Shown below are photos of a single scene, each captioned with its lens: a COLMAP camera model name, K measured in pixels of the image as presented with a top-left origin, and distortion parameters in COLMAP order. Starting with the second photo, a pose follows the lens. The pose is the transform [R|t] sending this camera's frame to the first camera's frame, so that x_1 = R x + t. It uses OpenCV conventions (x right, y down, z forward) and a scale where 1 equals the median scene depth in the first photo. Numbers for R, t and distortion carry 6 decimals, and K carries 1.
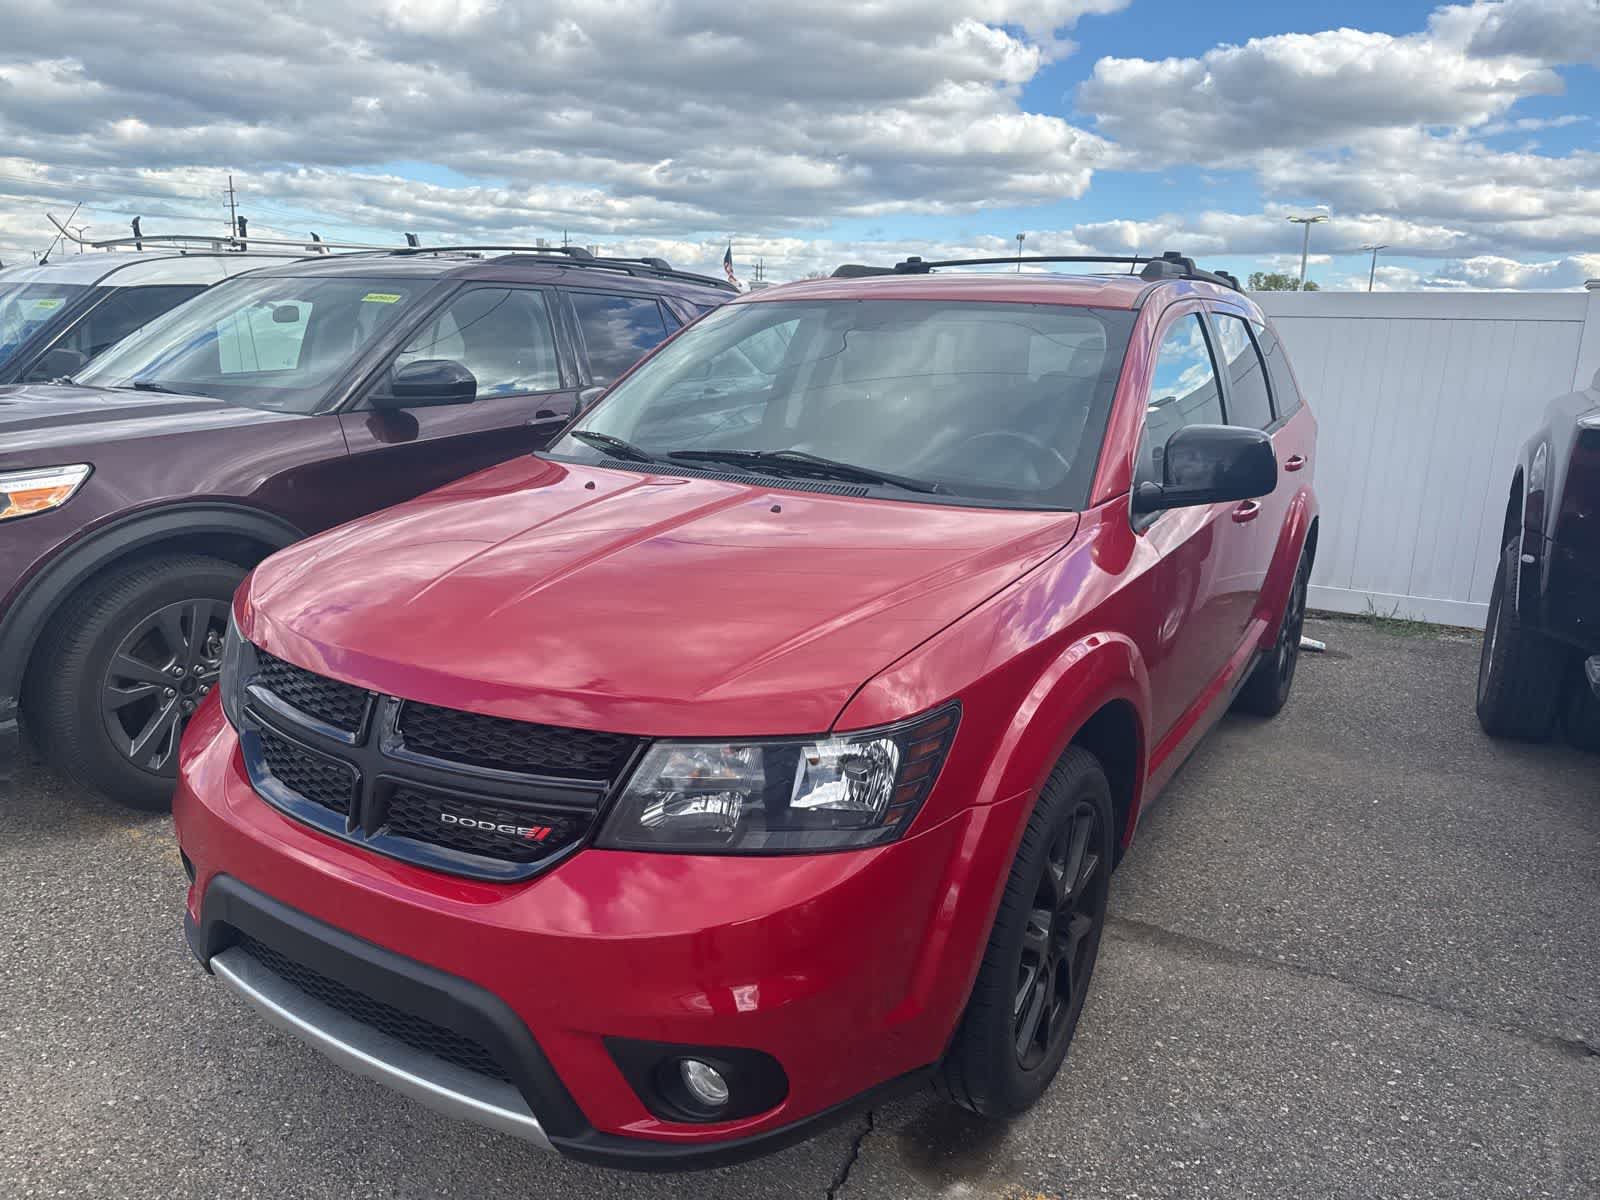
lens RADIAL K [[1109.7, 0, 783.3], [0, 1109.7, 595.7], [0, 0, 1]] dist [0.009512, -0.005728]
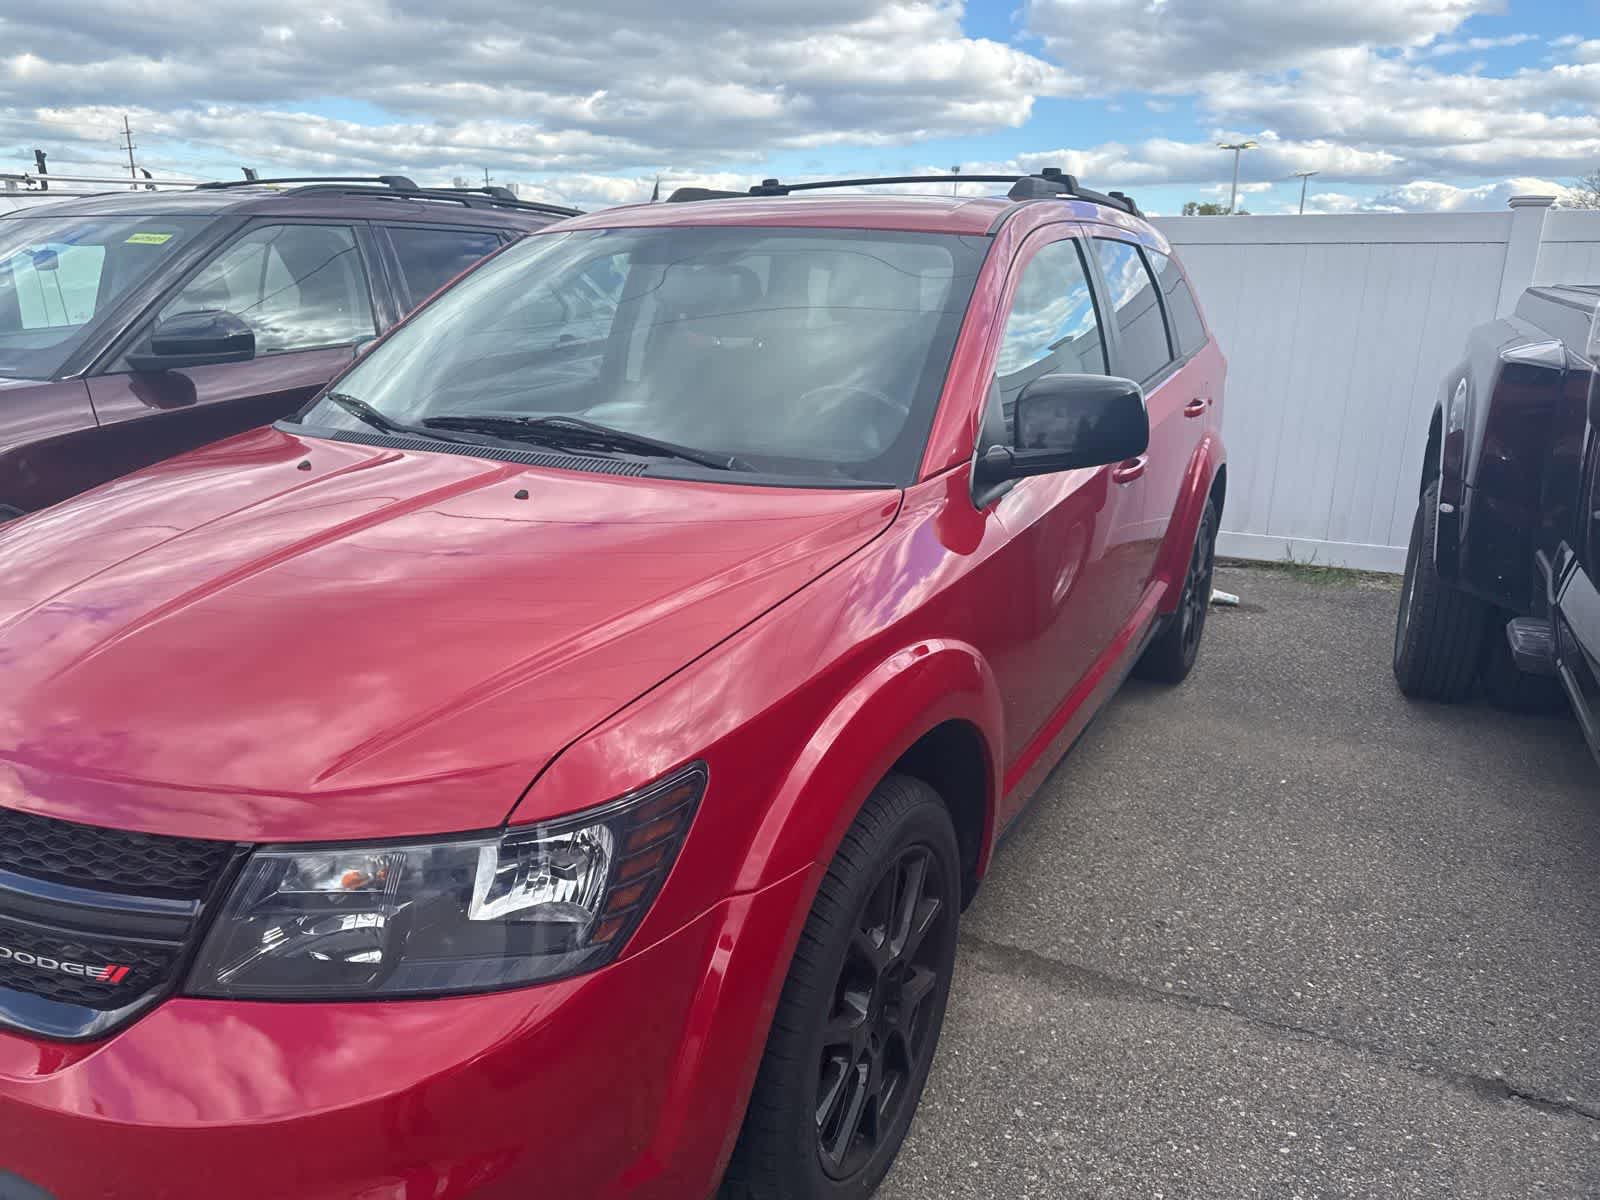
lens RADIAL K [[1125.0, 0, 790.9], [0, 1125.0, 606.2], [0, 0, 1]] dist [0.005592, -0.003963]
pose [[0.998122, -0.034446, 0.050653, 0.124802], [0.031531, 0.997861, 0.057268, -0.034186], [-0.052517, -0.055563, 0.997073, 0.162497]]
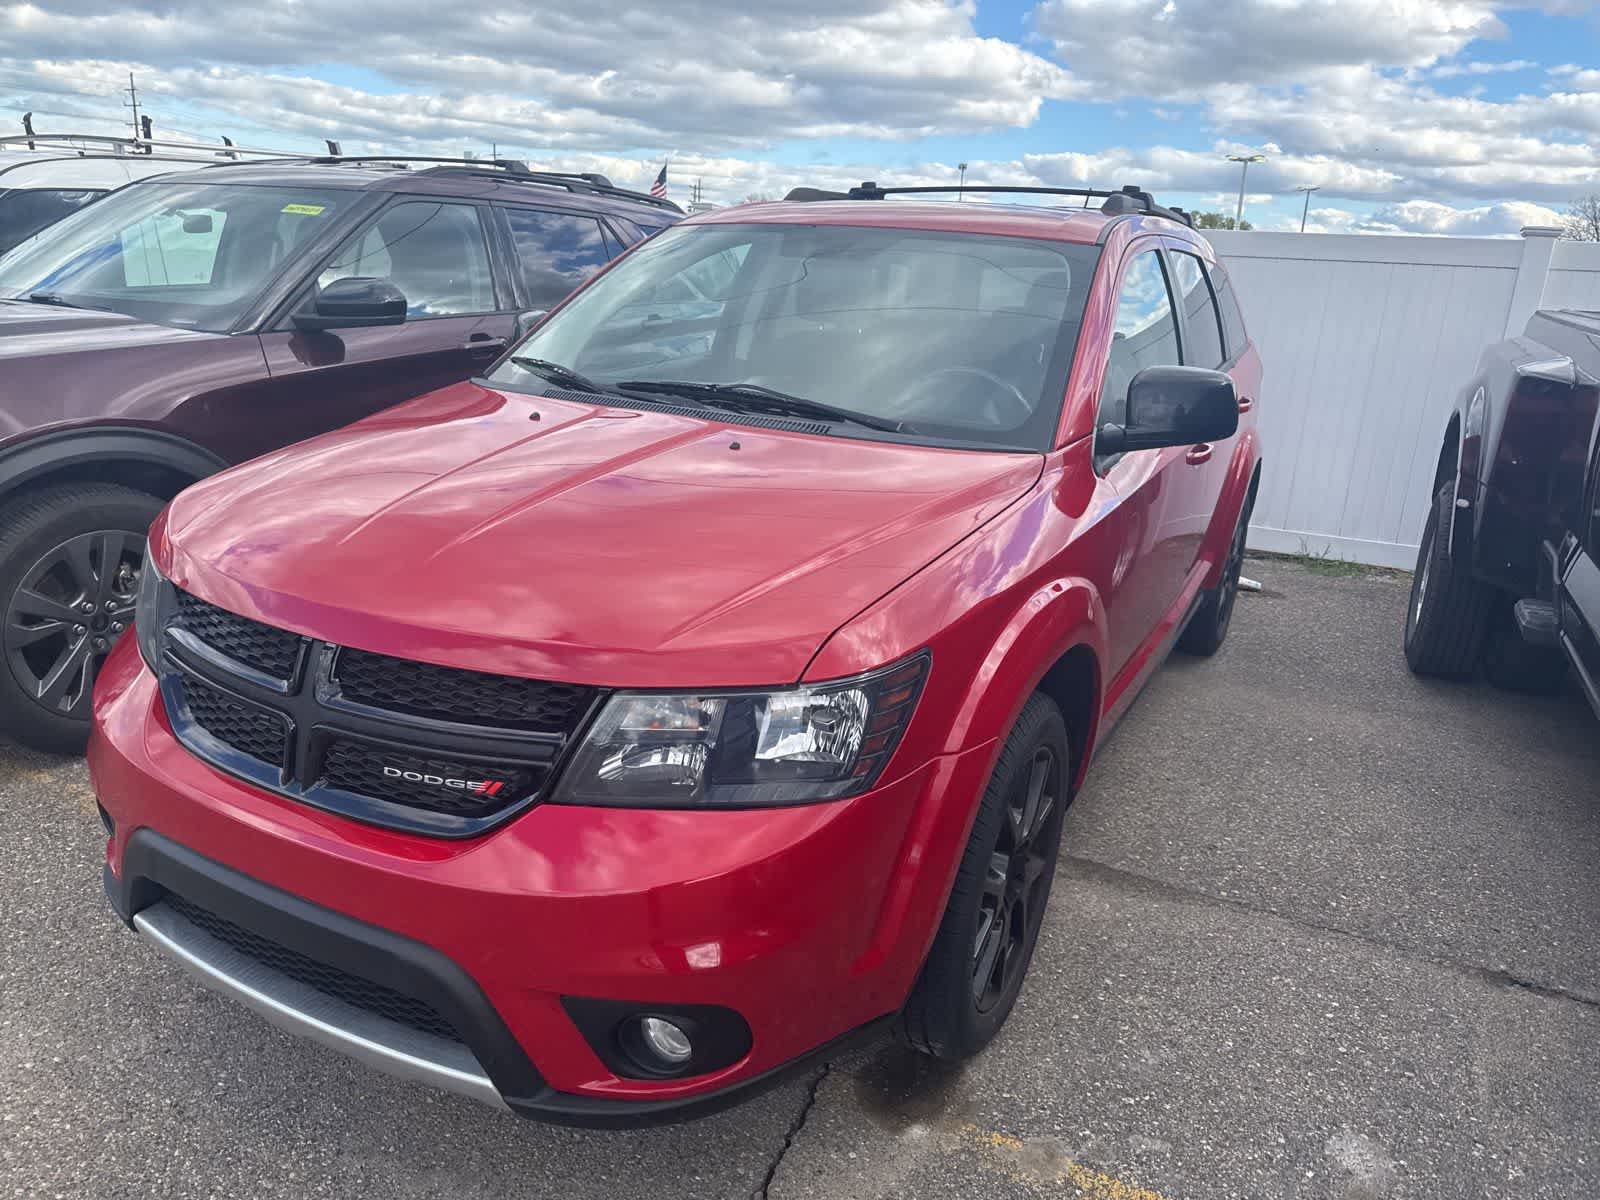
lens RADIAL K [[1120.1, 0, 804.8], [0, 1120.1, 594.9], [0, 0, 1]] dist [0.009403, -0.008850]
pose [[0.997445, 0.005868, 0.071193, -0.011982], [-0.009994, 0.998281, 0.057745, -0.004984], [-0.070732, -0.058309, 0.995790, 0.019917]]
